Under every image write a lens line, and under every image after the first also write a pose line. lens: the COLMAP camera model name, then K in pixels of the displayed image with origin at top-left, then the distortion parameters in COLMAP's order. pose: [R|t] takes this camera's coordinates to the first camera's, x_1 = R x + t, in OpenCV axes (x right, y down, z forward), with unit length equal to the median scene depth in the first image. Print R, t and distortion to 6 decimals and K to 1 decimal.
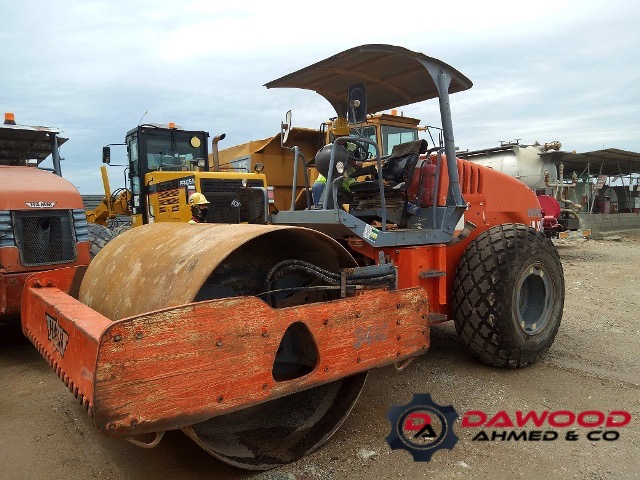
lens RADIAL K [[478.3, 0, 320.6], [0, 478.3, 240.0], [0, 0, 1]] dist [0.001054, -0.000732]
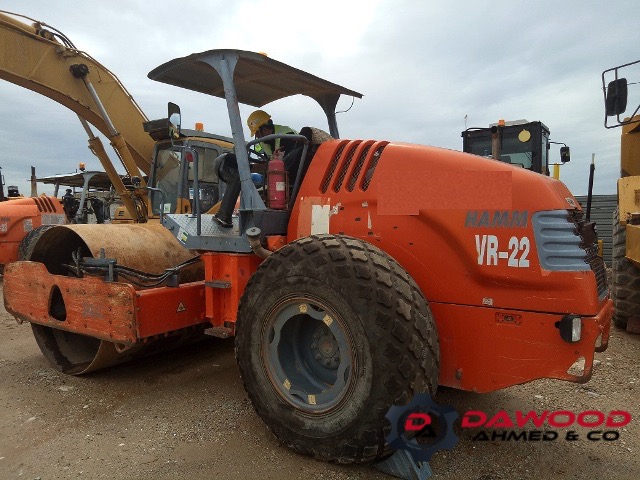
lens RADIAL K [[478.3, 0, 320.4], [0, 478.3, 243.0], [0, 0, 1]] dist [0.001054, -0.000732]
pose [[0.296940, 0.058395, -0.953109, 1.402998], [-0.055901, 0.997480, 0.043697, -0.071288], [0.953259, 0.040305, 0.299455, 1.100536]]
